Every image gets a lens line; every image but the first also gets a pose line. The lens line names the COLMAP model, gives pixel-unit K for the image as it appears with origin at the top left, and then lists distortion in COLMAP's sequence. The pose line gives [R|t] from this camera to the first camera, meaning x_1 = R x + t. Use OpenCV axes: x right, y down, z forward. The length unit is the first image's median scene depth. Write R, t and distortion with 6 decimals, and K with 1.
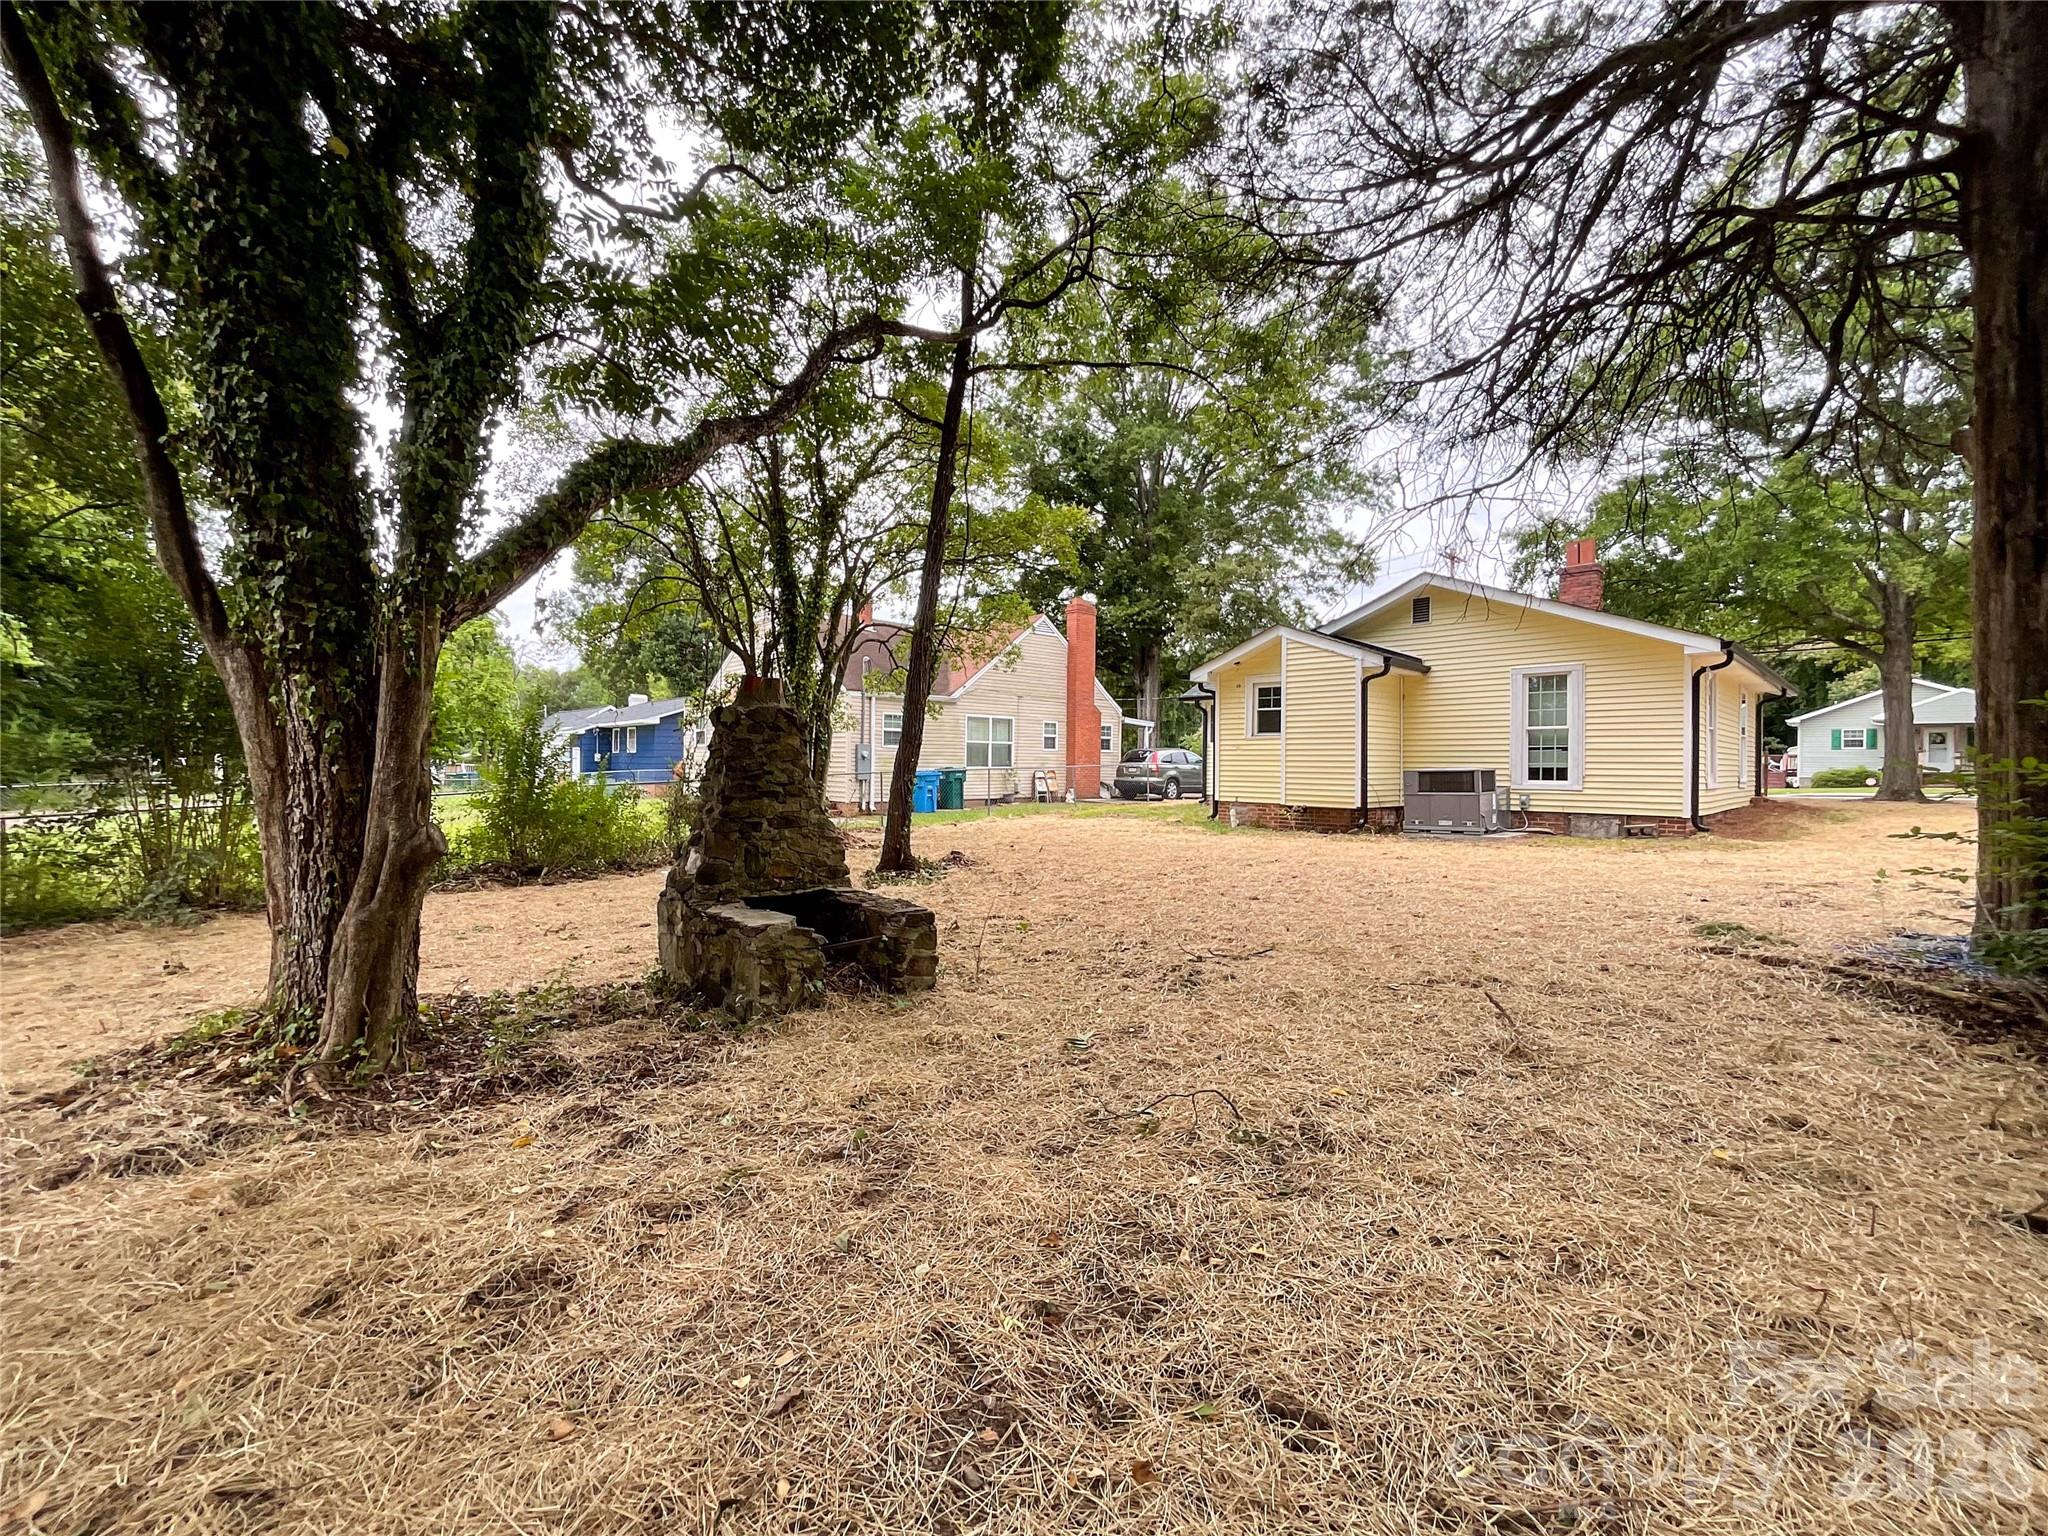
lens RADIAL K [[856.6, 0, 1040.3], [0, 856.6, 783.0], [0, 0, 1]] dist [-0.002065, 0.000082]
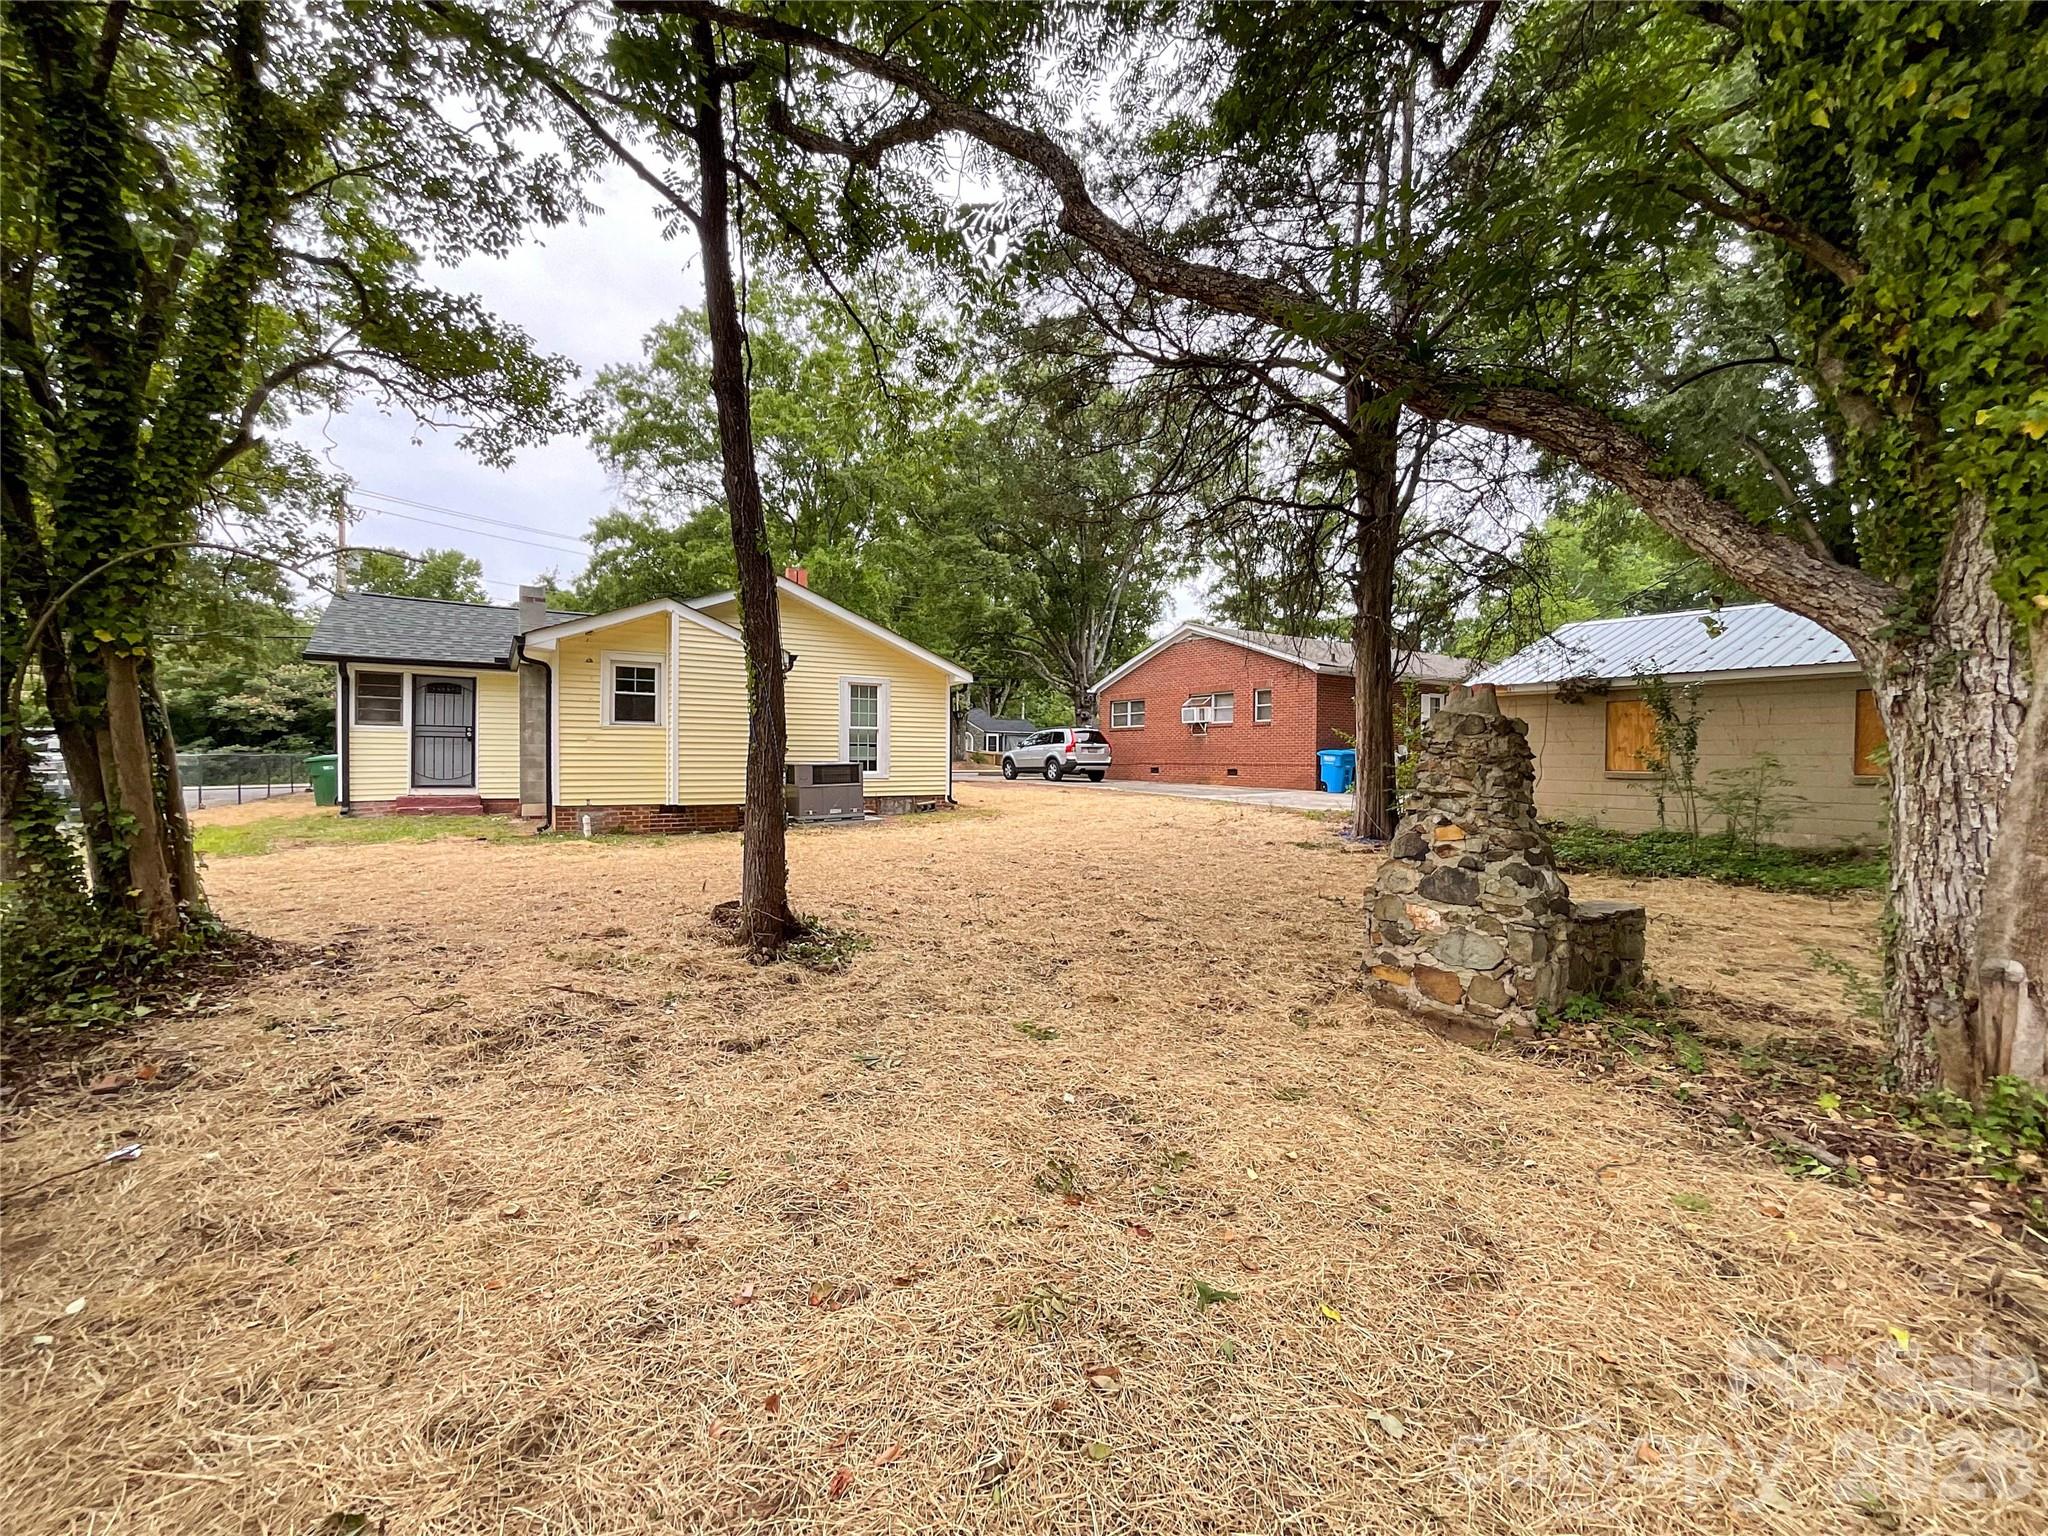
lens RADIAL K [[833.5, 0, 1024.0], [0, 833.5, 768.0], [0, 0, 1]] dist [-0.029926, -0.000005]
pose [[0.223424, -0.019268, 0.974531, -0.339206], [0.015346, 0.999750, 0.016249, -0.015641], [-0.974601, 0.011325, 0.223664, 0.344658]]
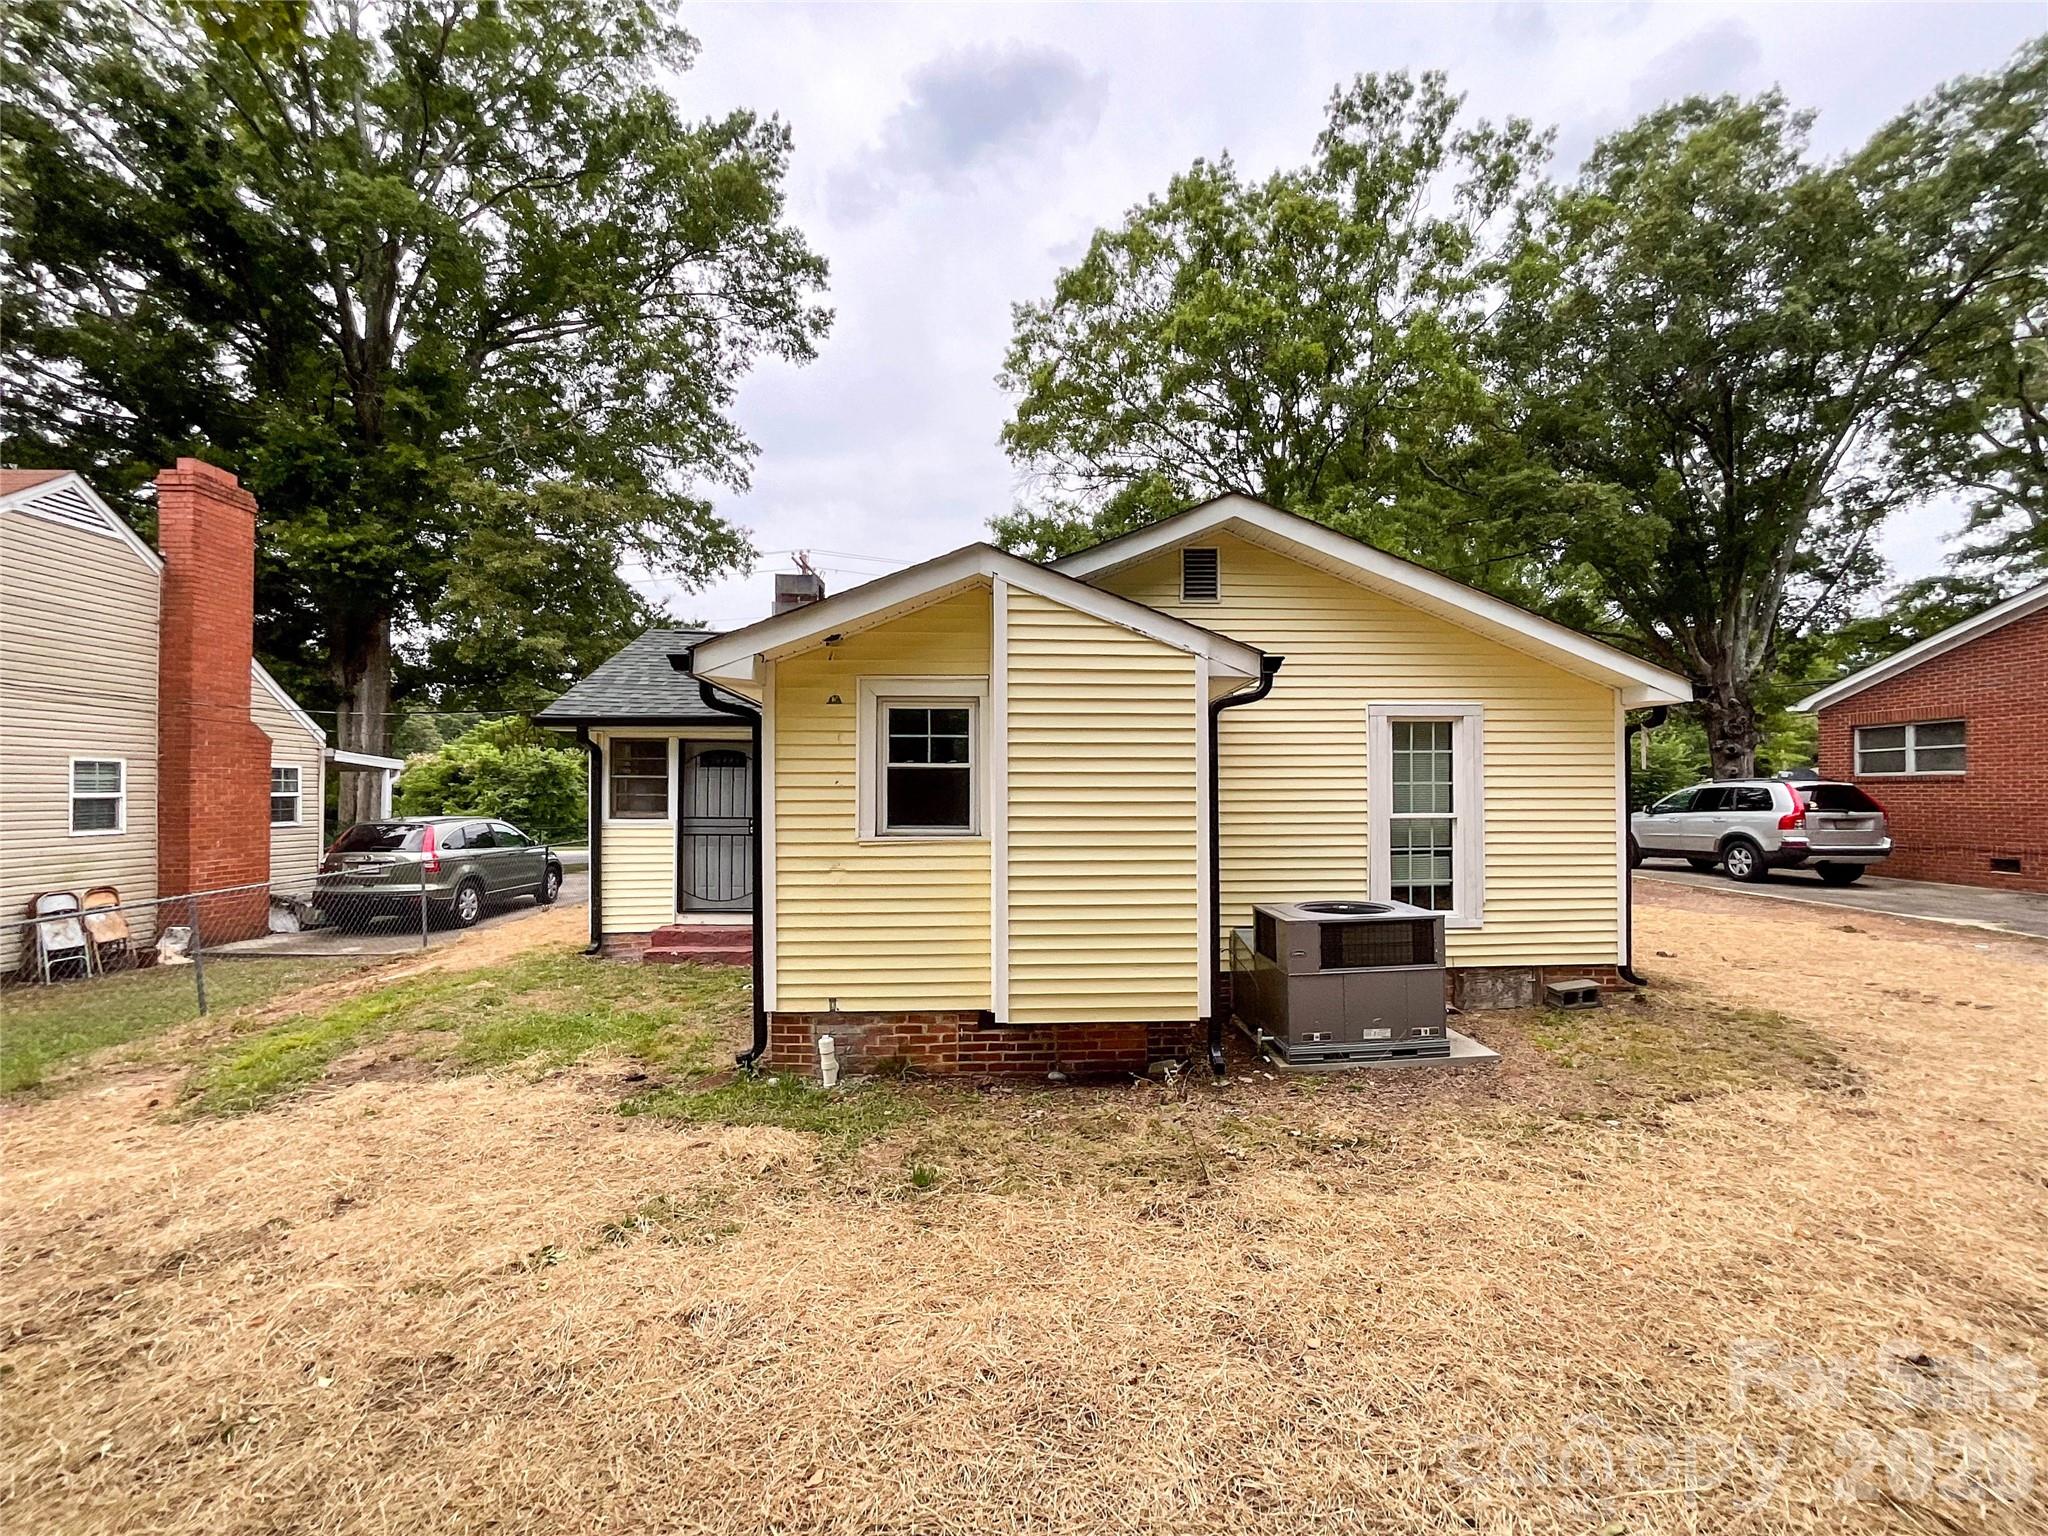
lens RADIAL K [[856.6, 0, 1040.3], [0, 856.6, 783.0], [0, 0, 1]] dist [-0.002065, 0.000082]
pose [[0.668557, -0.000190, 0.743661, 0.011305], [0.024559, 0.999460, -0.021824, -0.052932], [-0.743255, 0.032854, 0.668201, 0.543569]]
